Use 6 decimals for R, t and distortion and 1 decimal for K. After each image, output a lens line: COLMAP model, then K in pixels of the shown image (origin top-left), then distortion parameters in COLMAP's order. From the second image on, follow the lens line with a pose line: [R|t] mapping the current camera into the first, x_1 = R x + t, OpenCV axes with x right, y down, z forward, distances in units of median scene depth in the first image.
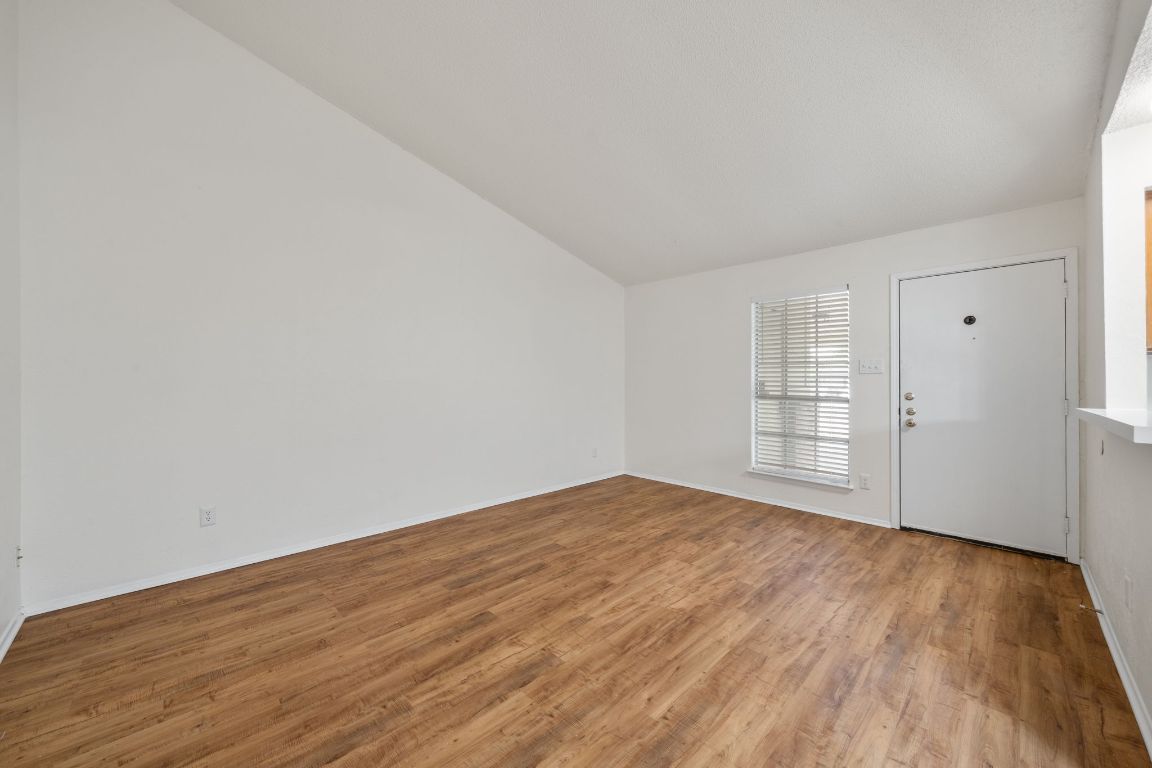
lens RADIAL K [[432.8, 0, 580.8], [0, 432.8, 379.8], [0, 0, 1]] dist [-0.003101, -0.000227]
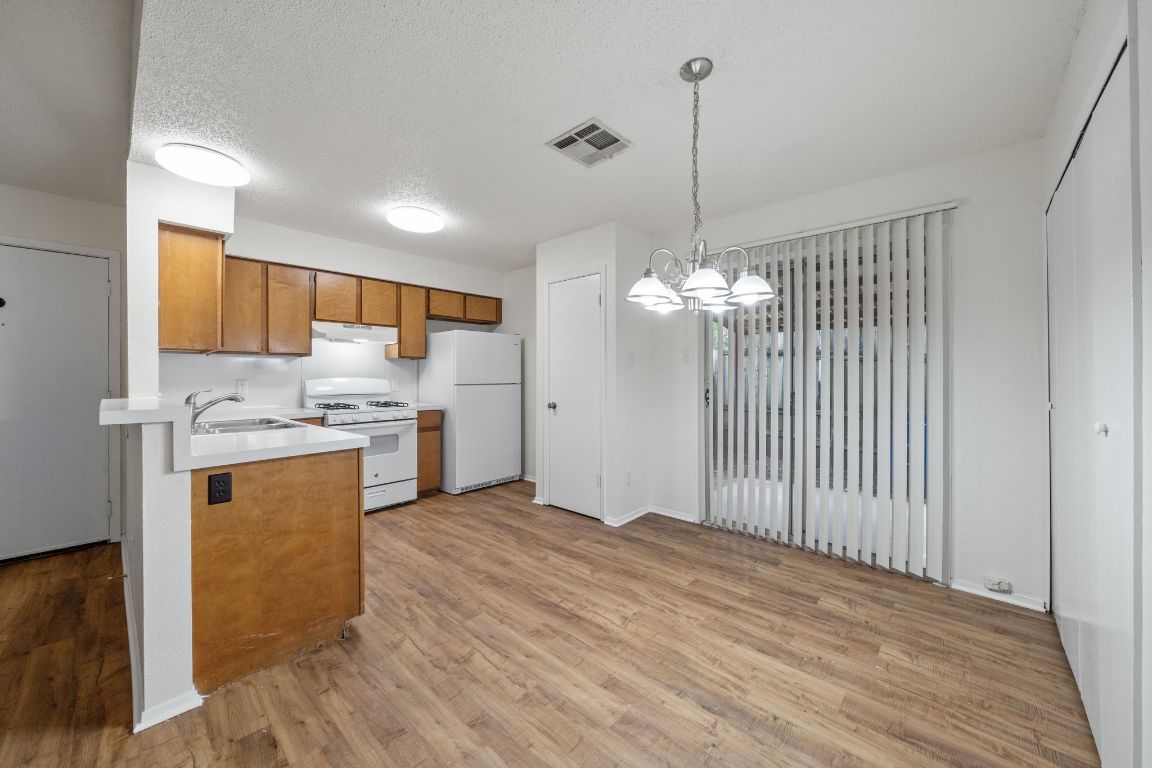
lens RADIAL K [[432.8, 0, 575.9], [0, 432.8, 372.6], [0, 0, 1]] dist [-0.003101, -0.000227]
pose [[-0.041823, 0.000405, 0.999125, 0.013808], [0.003903, 0.999992, -0.000242, 0.004093], [-0.999117, 0.003889, -0.041824, -0.139889]]
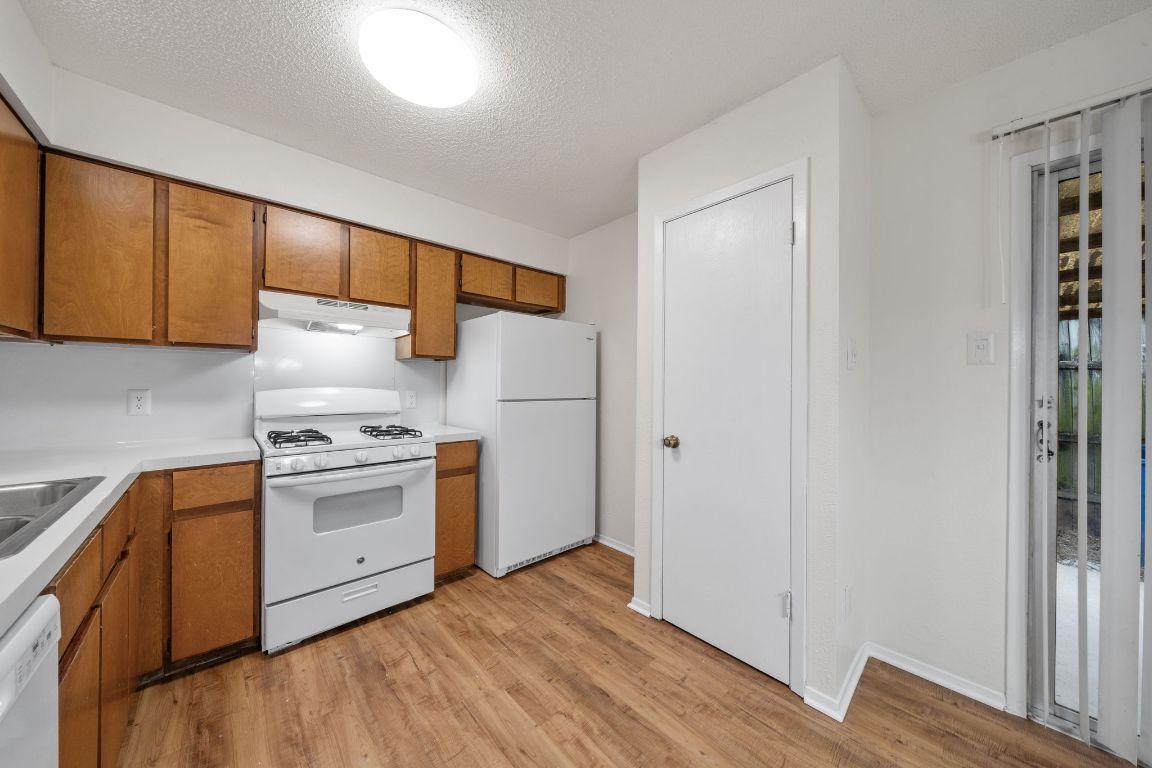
lens RADIAL K [[396.9, 0, 576.4], [0, 396.9, 380.5], [0, 0, 1]] dist [-0.004284, 0.000396]
pose [[0.040756, 0.004335, 0.999160, 0.806753], [-0.004859, 0.999980, -0.004140, 0.003846], [-0.999157, -0.004686, 0.040776, 0.042779]]
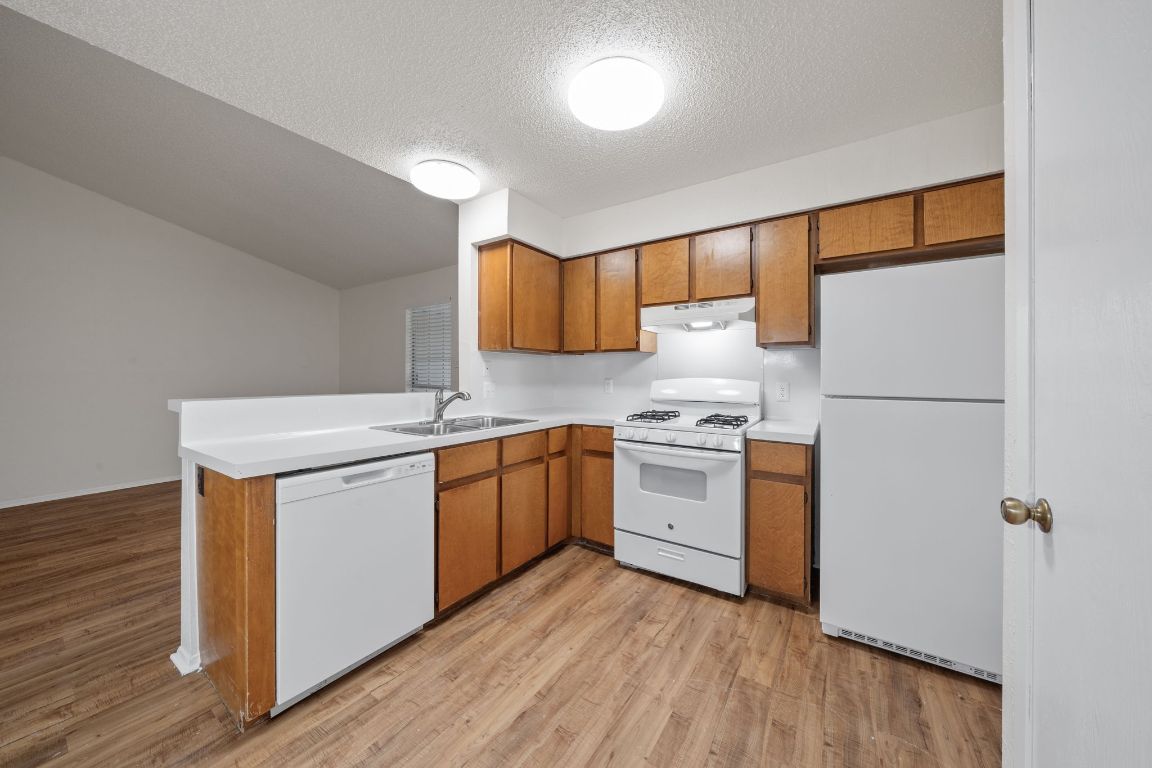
lens RADIAL K [[396.9, 0, 577.5], [0, 396.9, 370.9], [0, 0, 1]] dist [-0.004284, 0.000396]
pose [[0.980773, 0.000980, 0.195150, 1.198850], [0.001258, 0.999935, -0.011342, 0.012435], [-0.195148, 0.011370, 0.980708, -0.366779]]
